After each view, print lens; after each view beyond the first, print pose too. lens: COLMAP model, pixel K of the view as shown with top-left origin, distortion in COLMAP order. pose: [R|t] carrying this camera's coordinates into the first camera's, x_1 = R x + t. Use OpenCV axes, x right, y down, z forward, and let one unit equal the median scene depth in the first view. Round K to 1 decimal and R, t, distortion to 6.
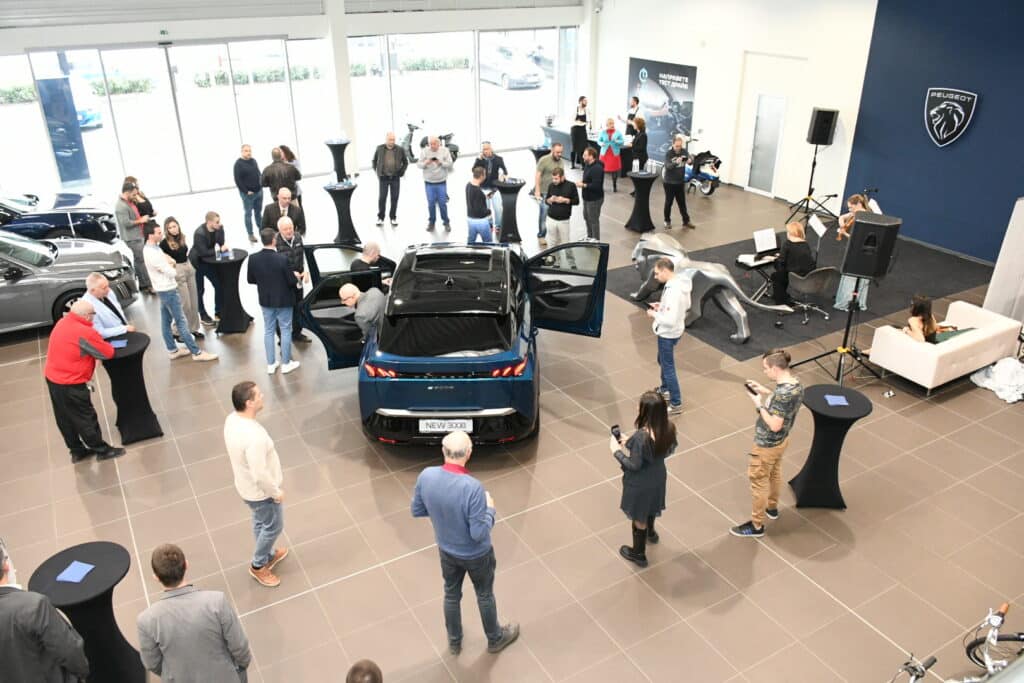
lens RADIAL K [[811.8, 0, 512.0], [0, 811.8, 341.5], [0, 0, 1]] dist [0.001358, 0.000283]
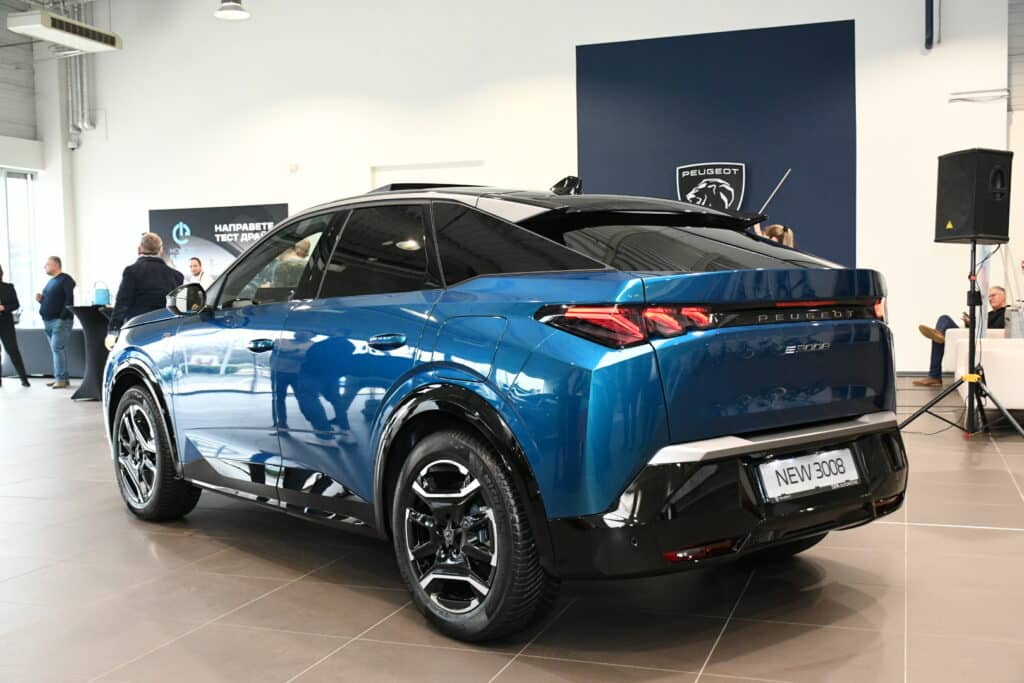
lens RADIAL K [[1115.4, 0, 512.0], [0, 1115.4, 341.5], [0, 0, 1]] dist [0.006471, 0.013513]
pose [[0.762264, -0.042622, 0.645862, -0.245368], [0.292759, 0.912633, -0.285295, 0.076431], [-0.577275, 0.406552, 0.708145, 0.361796]]
